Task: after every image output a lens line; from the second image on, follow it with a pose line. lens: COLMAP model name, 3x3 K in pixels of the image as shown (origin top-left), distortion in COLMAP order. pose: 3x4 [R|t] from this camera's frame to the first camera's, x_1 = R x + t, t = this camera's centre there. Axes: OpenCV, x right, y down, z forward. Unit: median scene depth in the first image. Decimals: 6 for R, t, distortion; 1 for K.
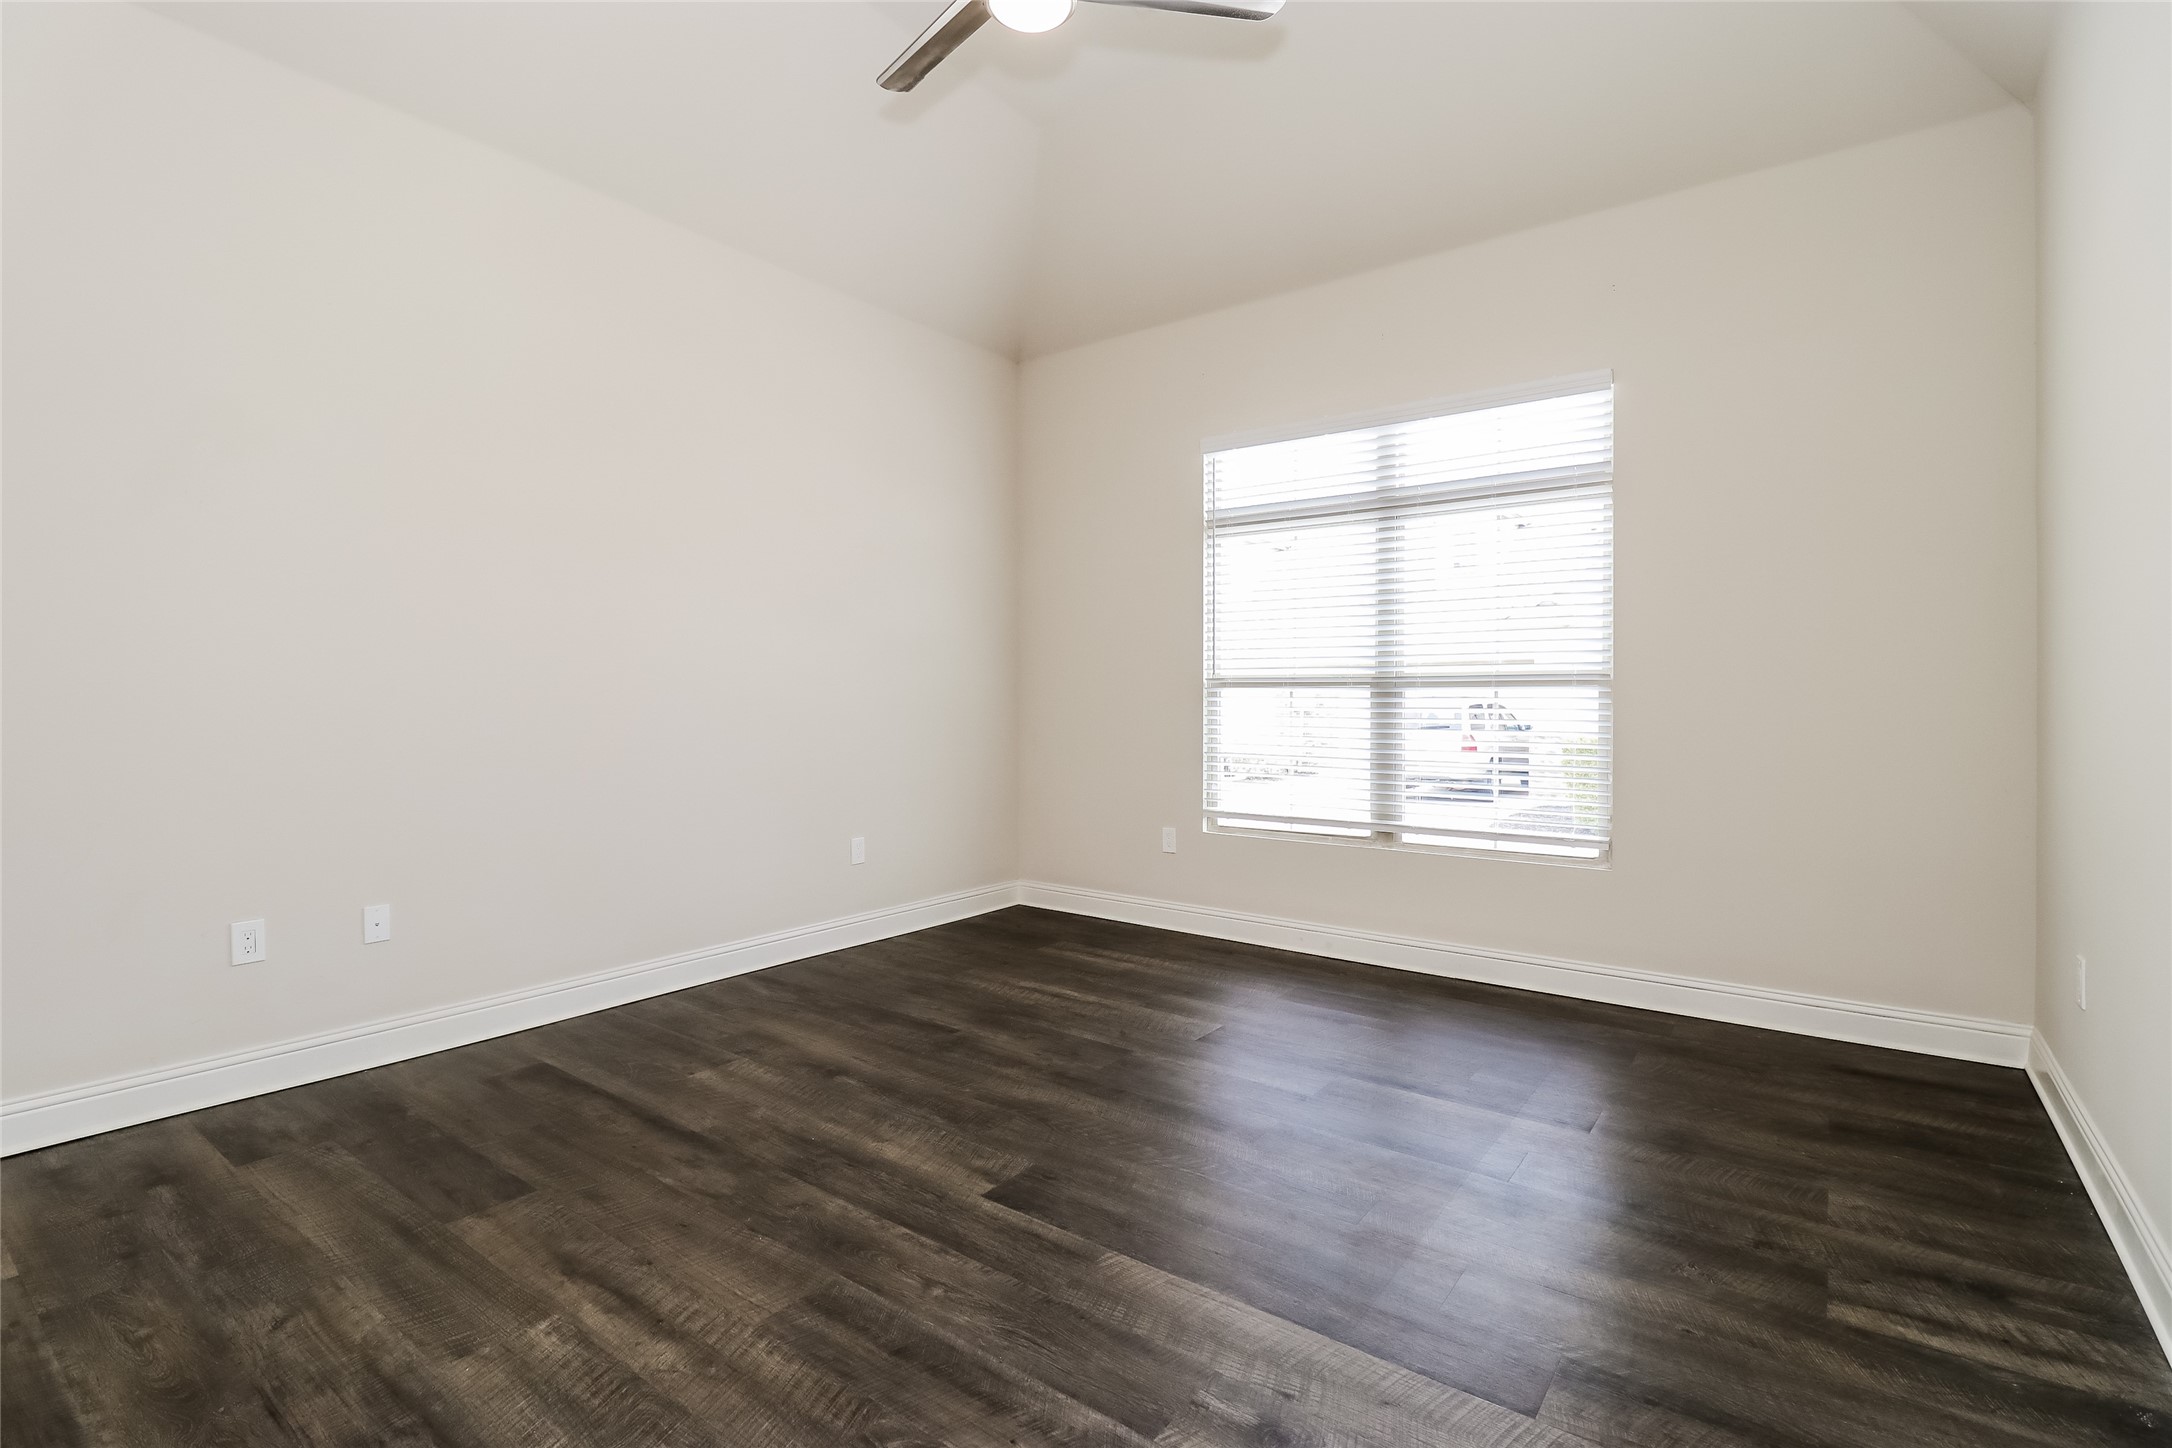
lens RADIAL K [[1007.7, 0, 1086.1], [0, 1007.7, 706.0], [0, 0, 1]] dist [0.001981, -0.000076]
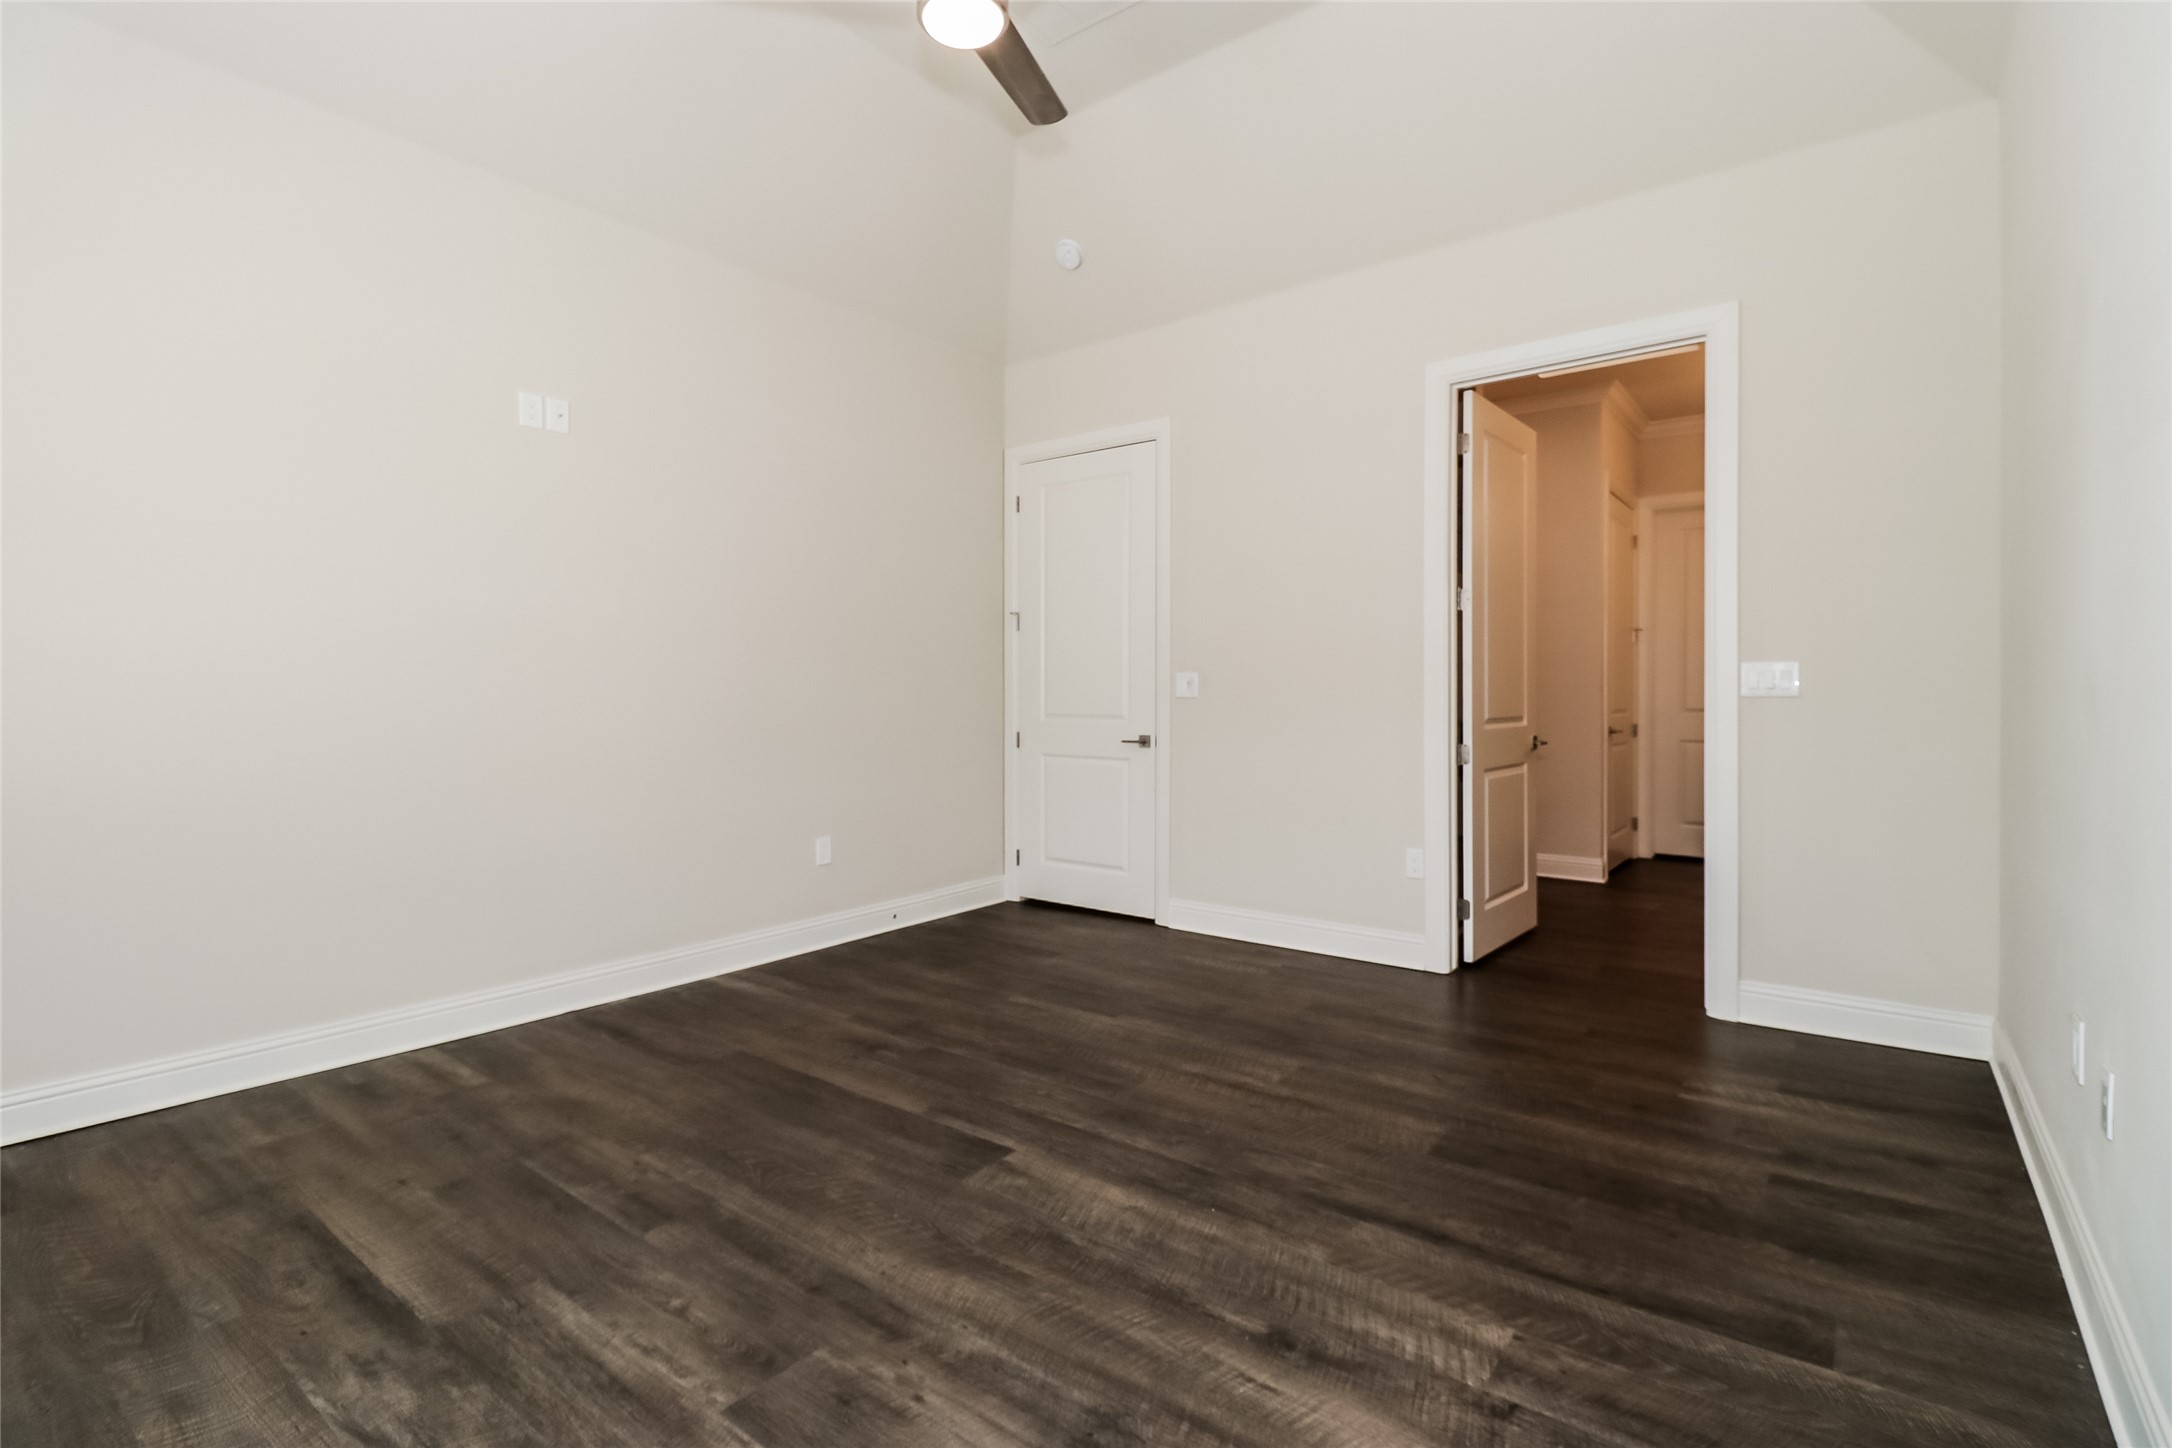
lens RADIAL K [[1007.7, 0, 1086.1], [0, 1007.7, 706.0], [0, 0, 1]] dist [0.001981, -0.000076]
pose [[-0.999949, 0.001939, 0.009957, -0.183197], [0.002080, 0.999897, 0.014210, -0.015630], [-0.009929, 0.014230, -0.999849, 1.989144]]
